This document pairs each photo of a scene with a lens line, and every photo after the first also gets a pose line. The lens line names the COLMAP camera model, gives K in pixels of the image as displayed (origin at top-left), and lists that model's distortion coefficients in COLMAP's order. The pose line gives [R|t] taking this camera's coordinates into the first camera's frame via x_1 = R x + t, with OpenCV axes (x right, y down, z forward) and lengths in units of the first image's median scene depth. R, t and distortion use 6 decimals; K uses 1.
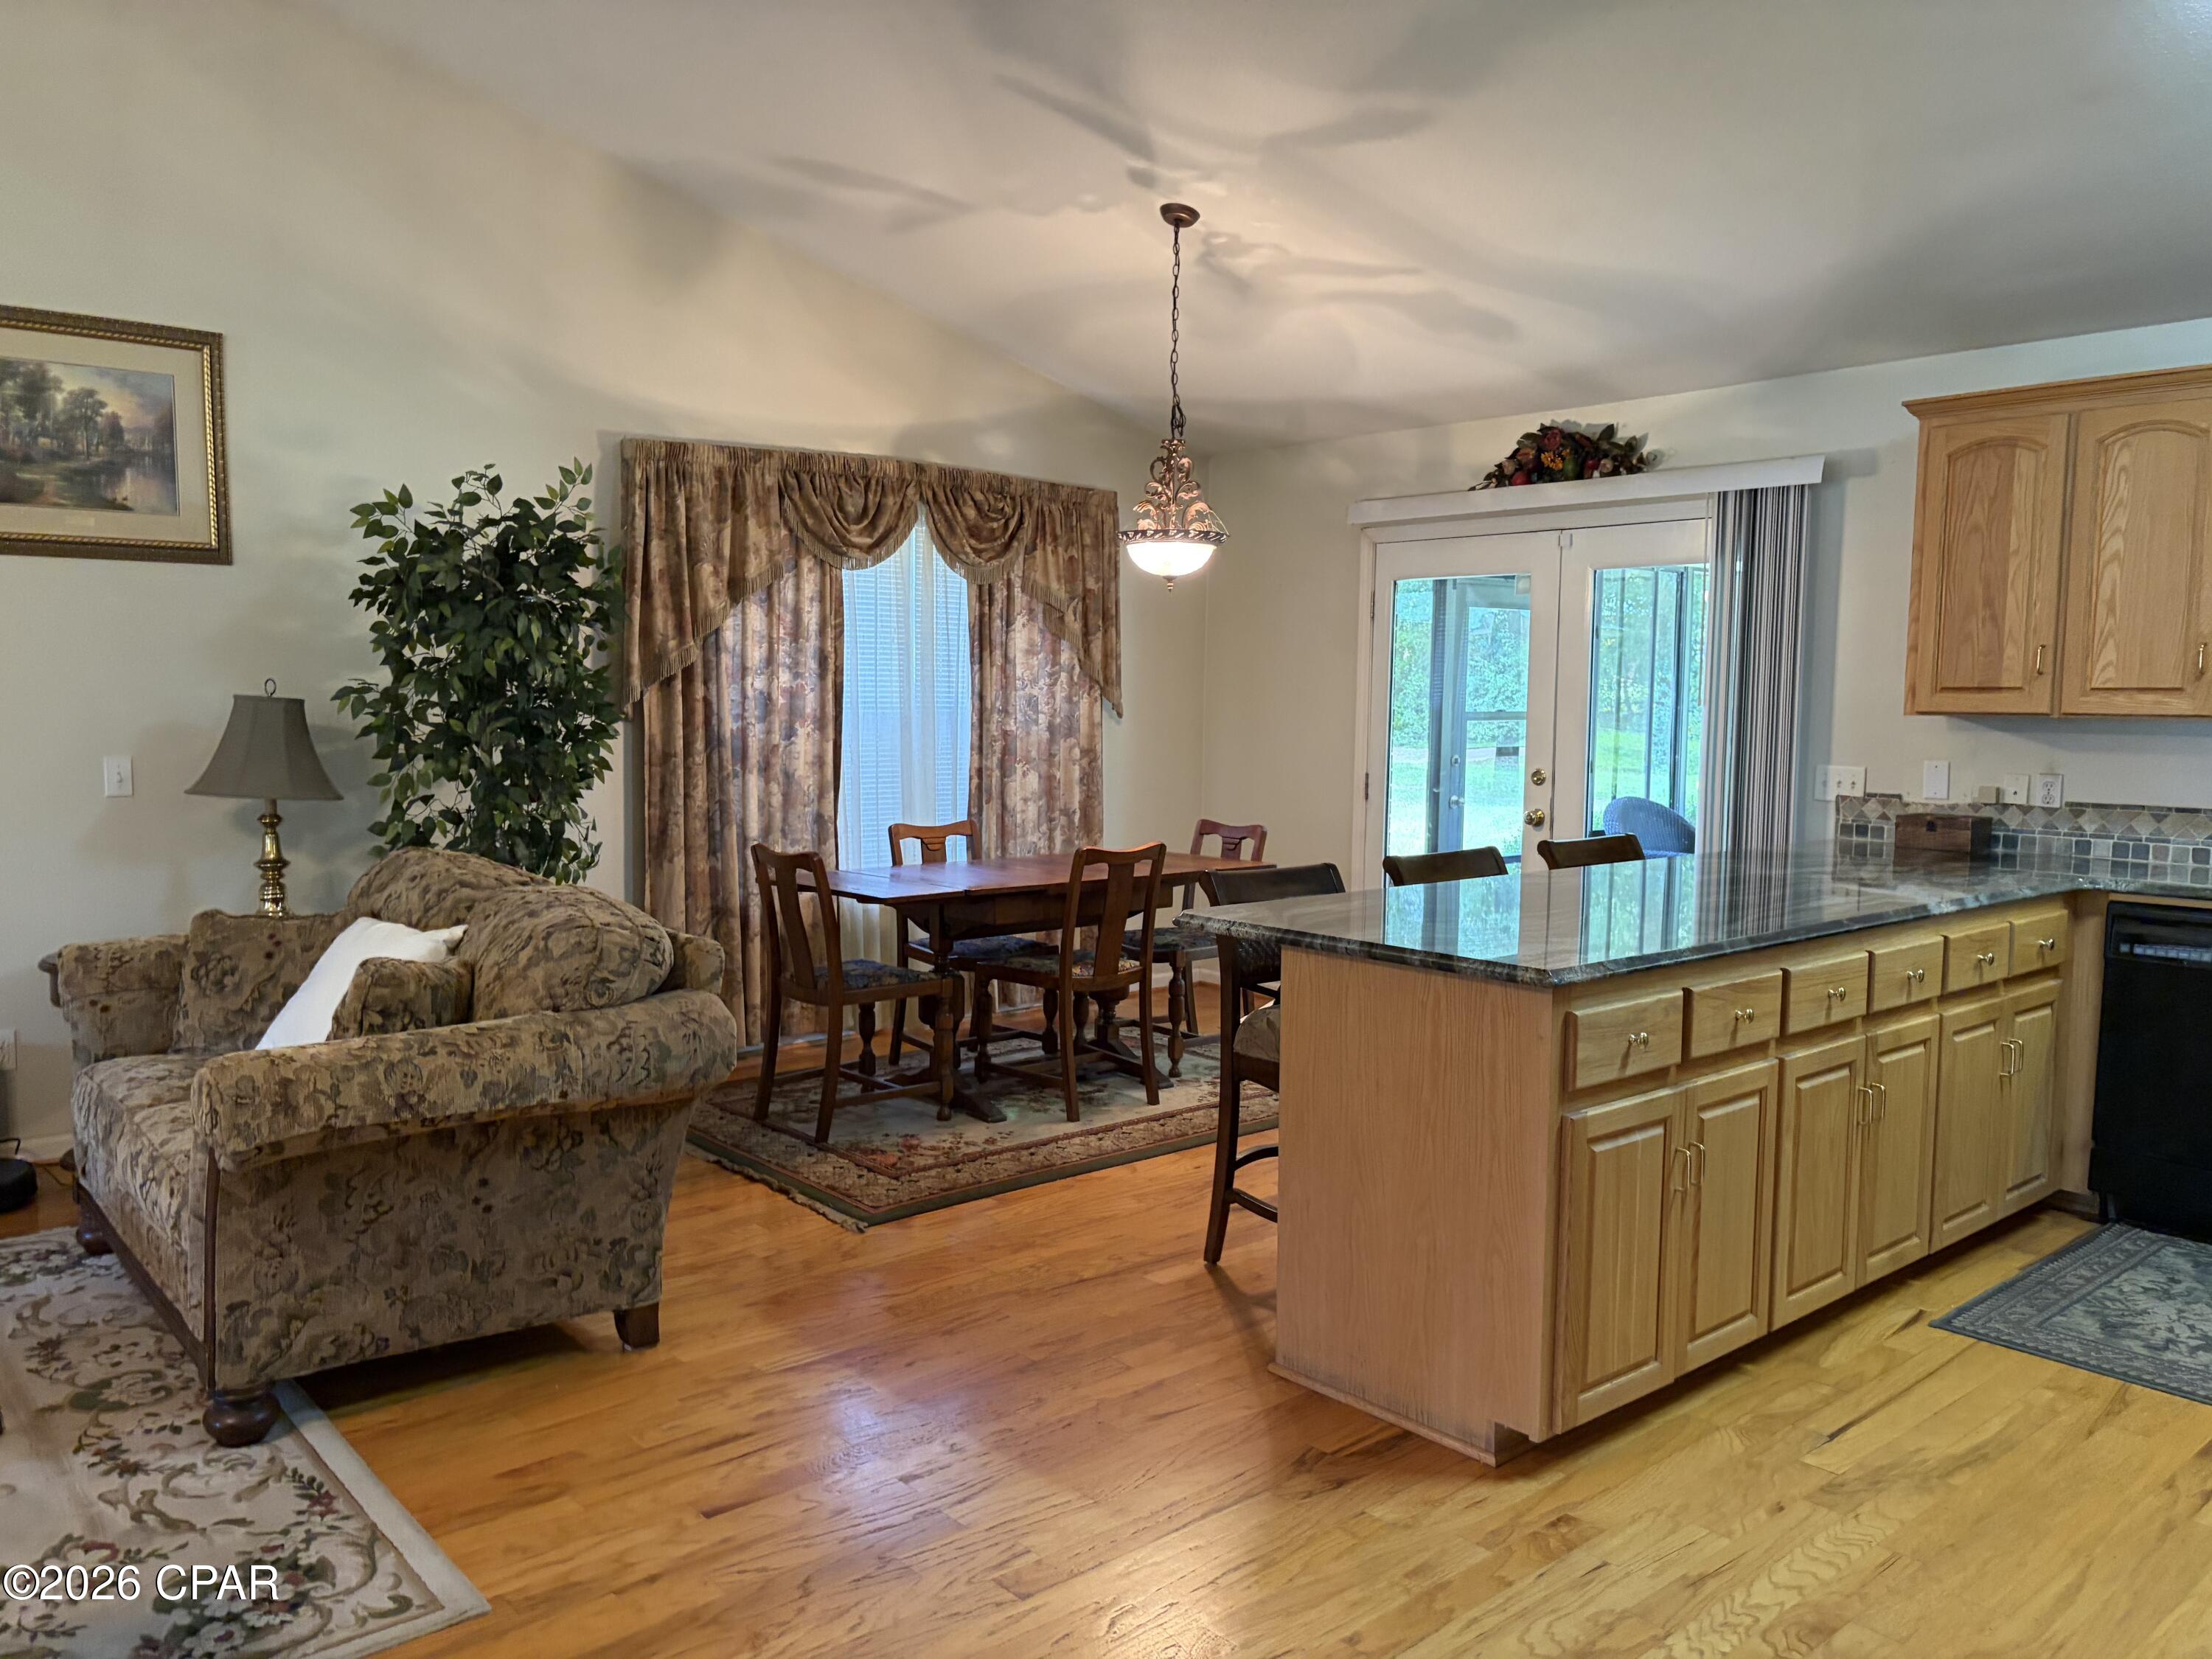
lens RADIAL K [[1660.9, 0, 1098.4], [0, 1660.9, 847.4], [0, 0, 1]] dist [0.052891, -0.061664]
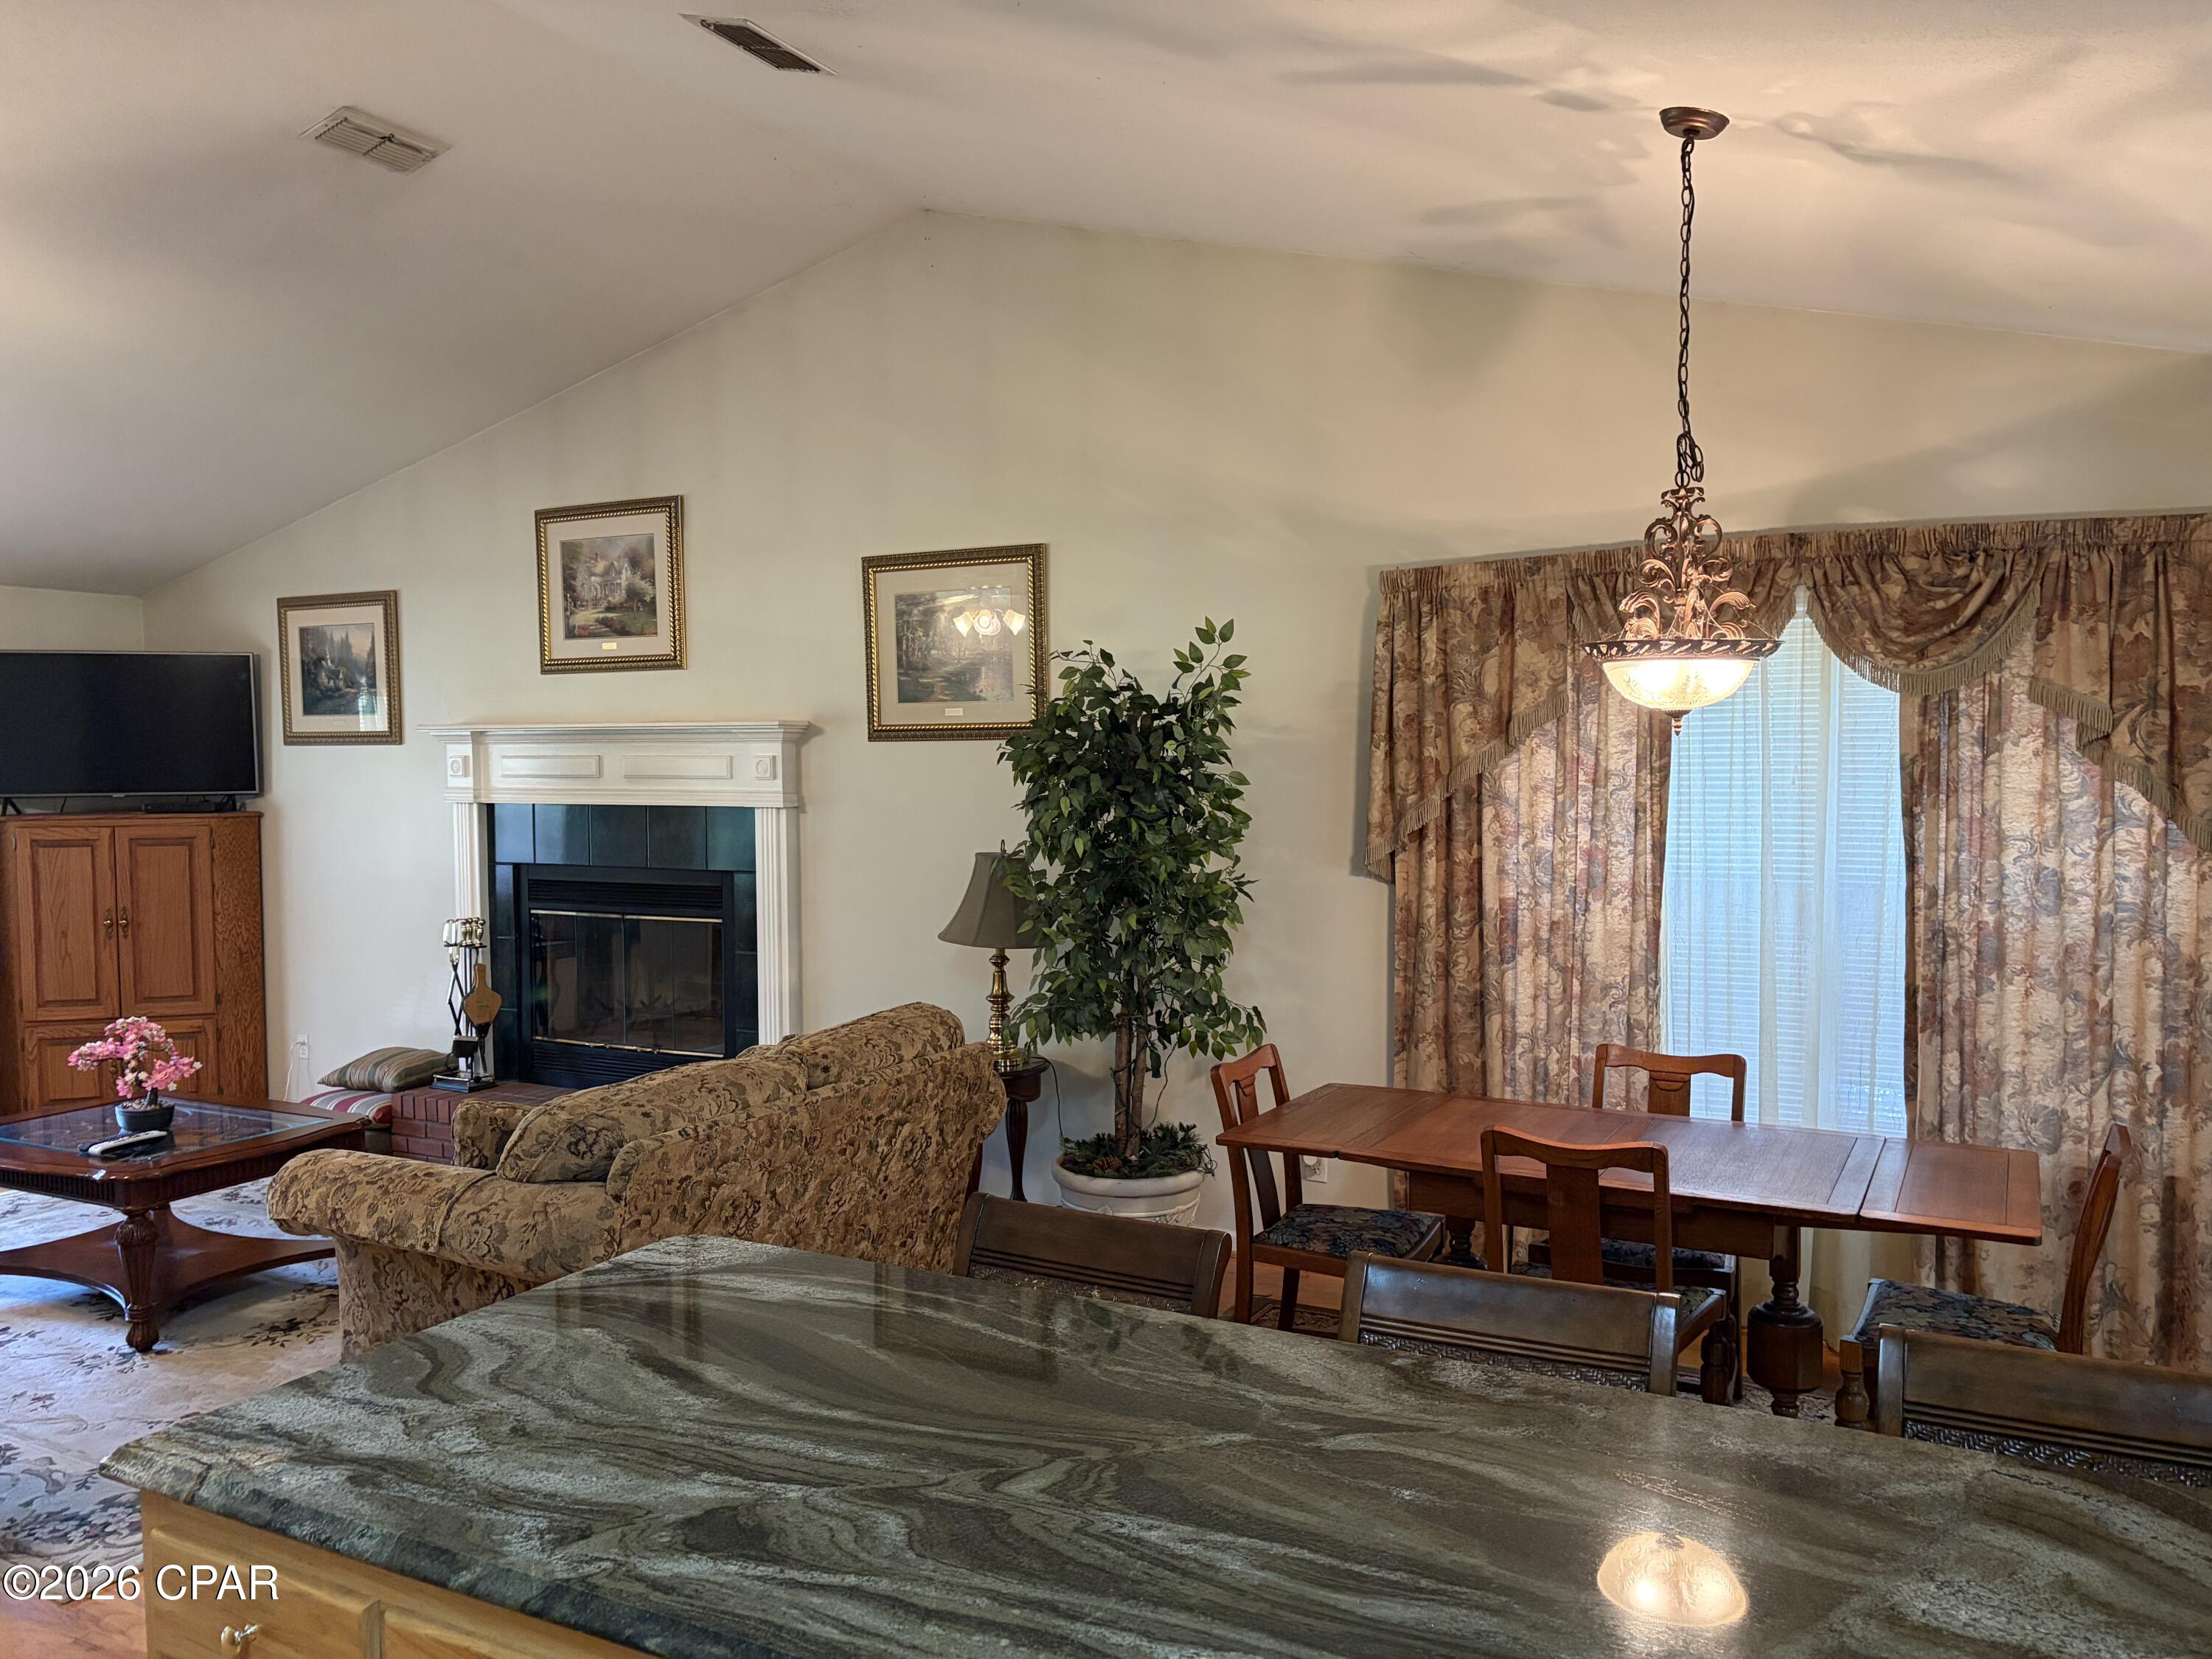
lens RADIAL K [[1660.9, 0, 1104.6], [0, 1660.9, 838.9], [0, 0, 1]] dist [0.052891, -0.061664]
pose [[0.352348, 0.037343, -0.935124, 0.554997], [-0.075433, 0.997086, 0.011395, -0.109928], [0.932824, 0.066524, 0.354138, 0.605578]]
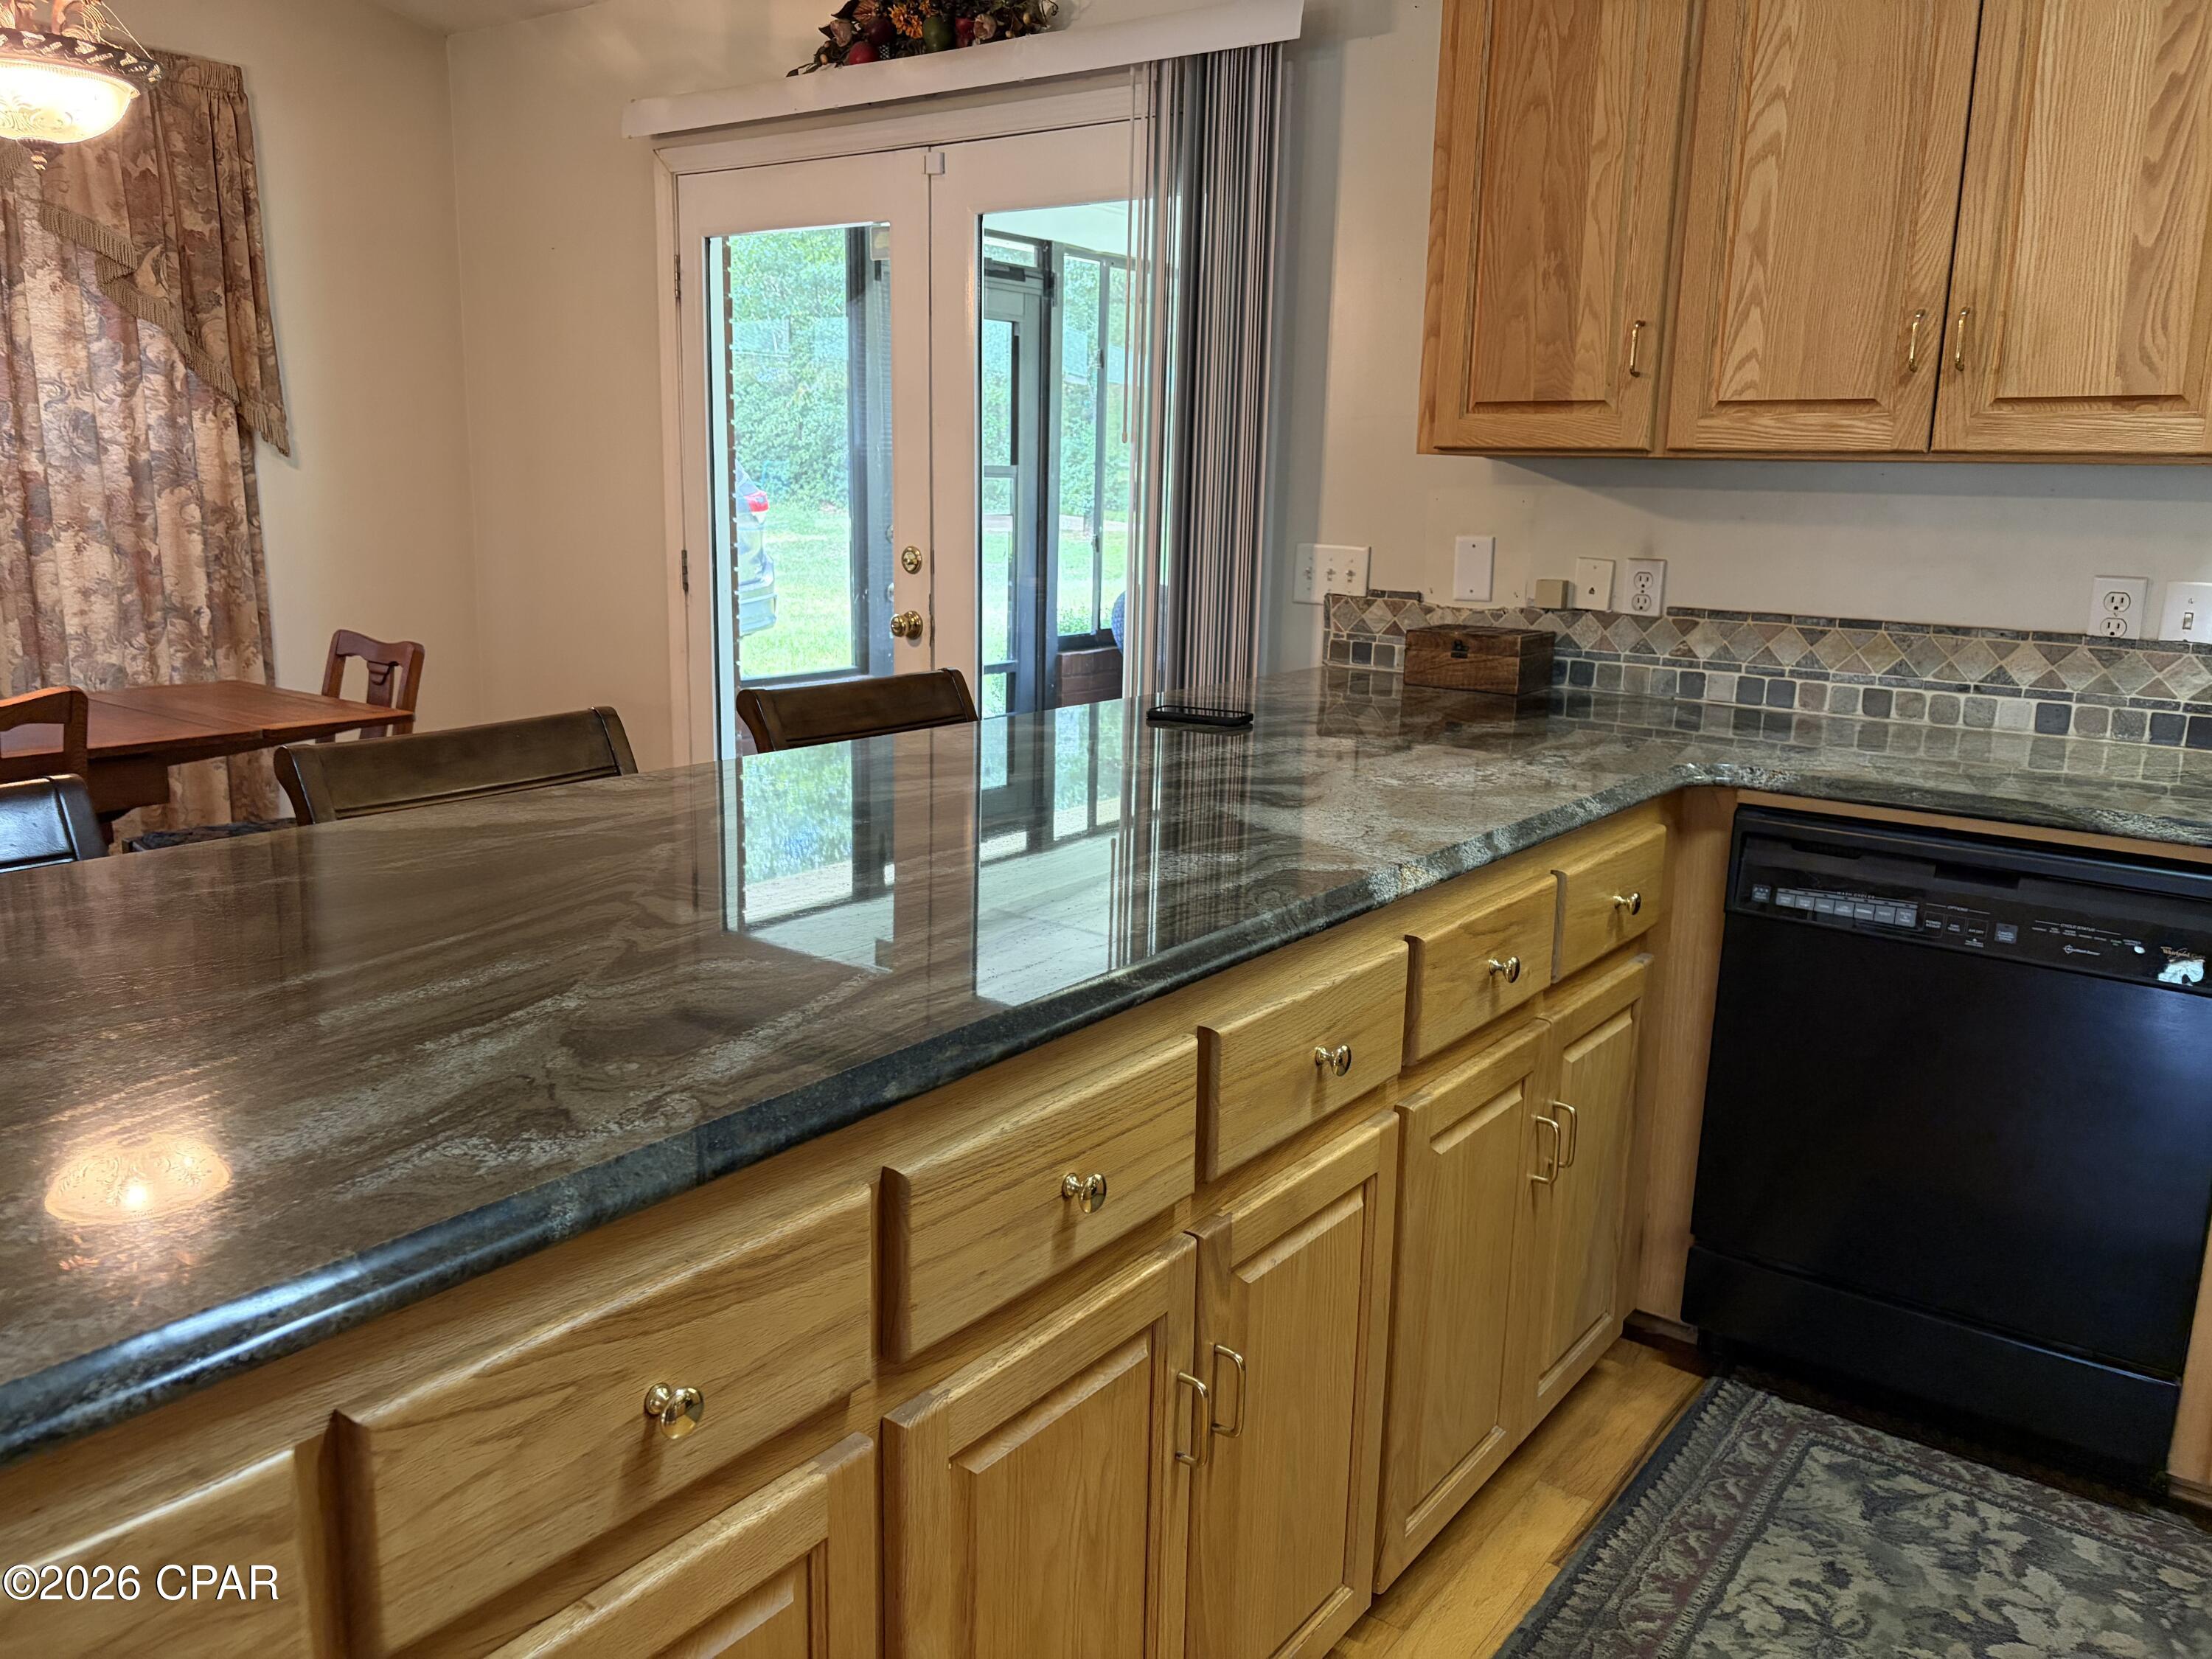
lens RADIAL K [[1660.9, 0, 1112.1], [0, 1660.9, 824.0], [0, 0, 1]] dist [0.052891, -0.061664]
pose [[0.978304, -0.029766, 0.205026, 0.252322], [0.005128, 0.992801, 0.119667, -0.021891], [-0.207112, -0.116020, 0.971413, 0.443375]]
